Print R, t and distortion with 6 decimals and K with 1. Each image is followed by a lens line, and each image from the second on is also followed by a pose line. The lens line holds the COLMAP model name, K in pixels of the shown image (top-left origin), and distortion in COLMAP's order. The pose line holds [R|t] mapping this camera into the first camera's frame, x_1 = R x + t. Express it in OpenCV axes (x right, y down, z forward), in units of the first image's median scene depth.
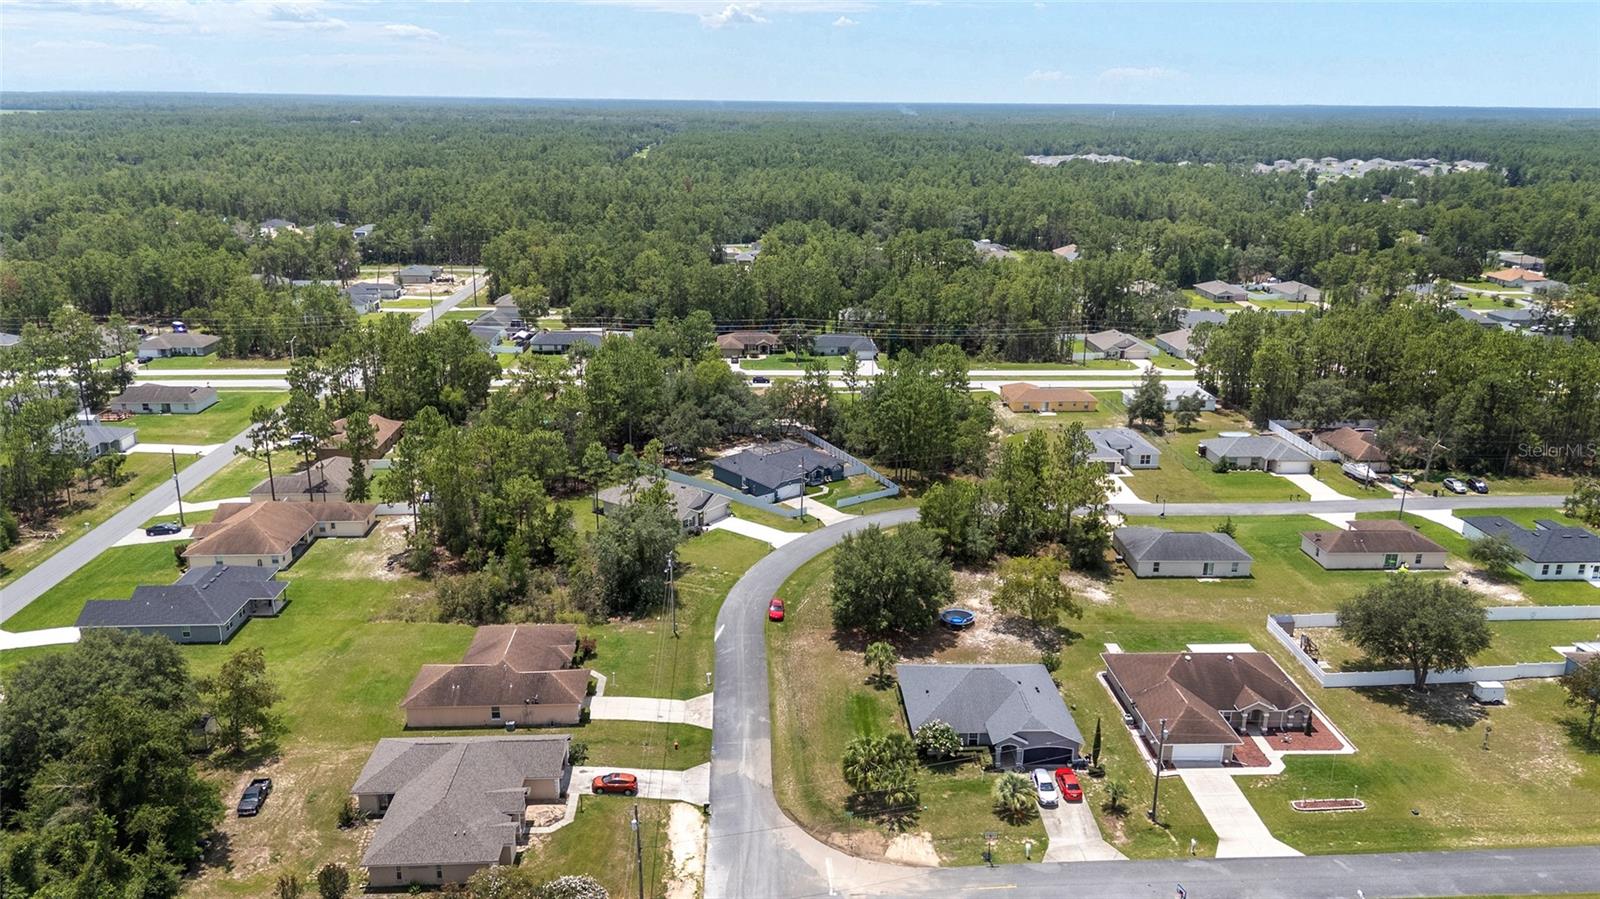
lens RADIAL K [[1136.4, 0, 801.2], [0, 1136.4, 450.1], [0, 0, 1]] dist [0.005974, 0.000221]
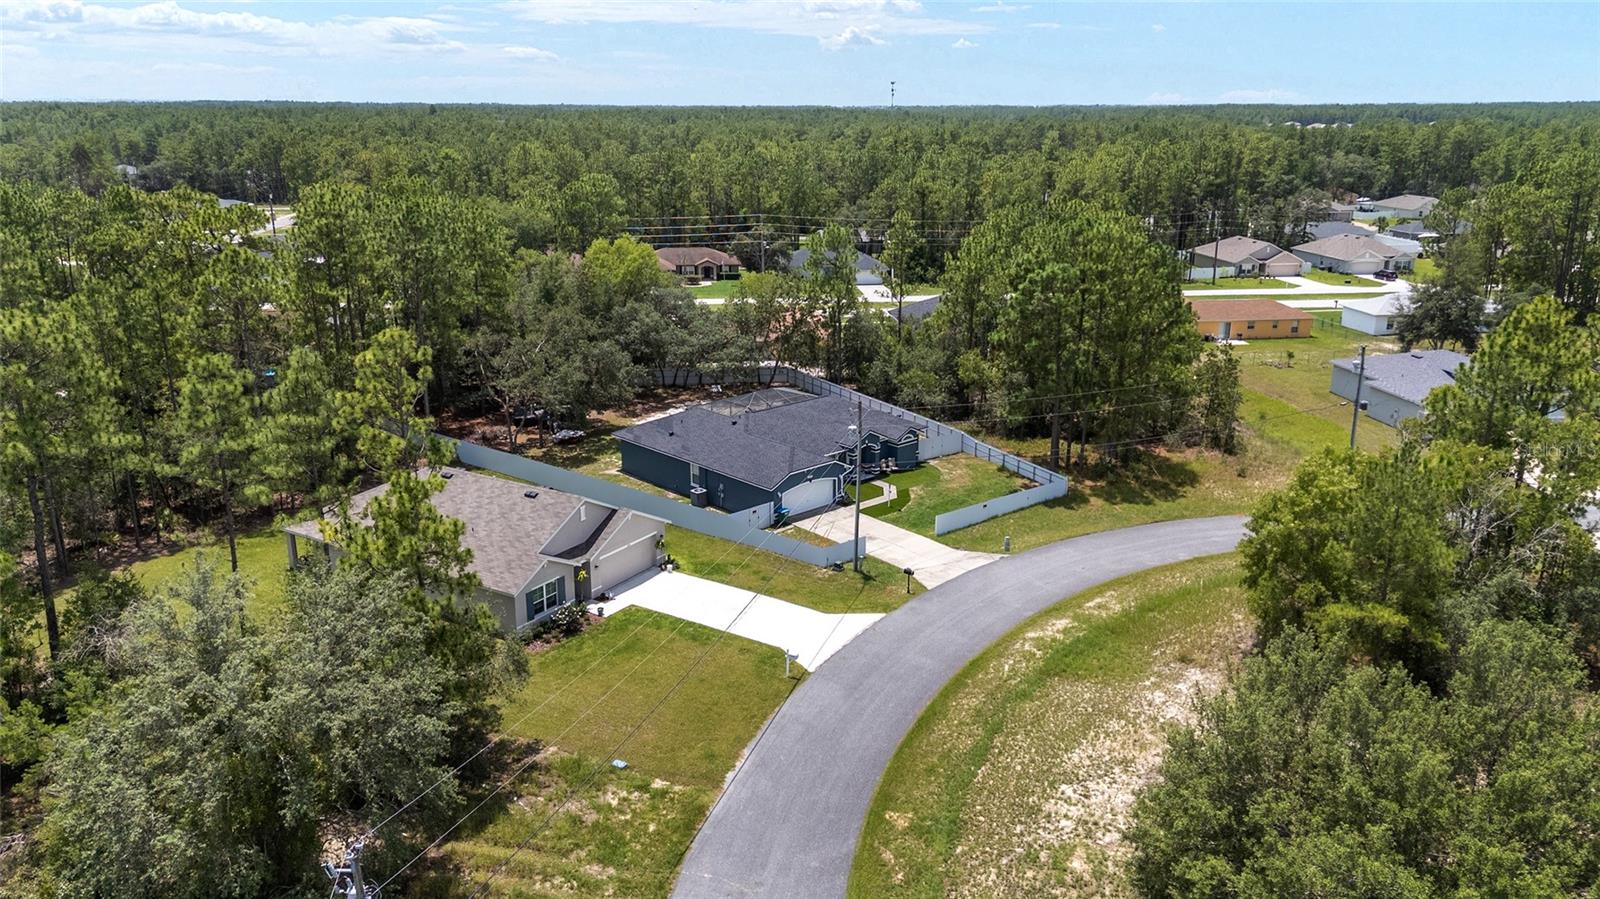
lens RADIAL K [[1136.4, 0, 797.6], [0, 1136.4, 451.0], [0, 0, 1]] dist [0.005974, 0.000221]
pose [[0.997762, -0.028768, 0.060361, -0.037194], [0.028919, 0.999580, -0.001624, 0.019672], [-0.060289, 0.003366, 0.998175, 0.573667]]
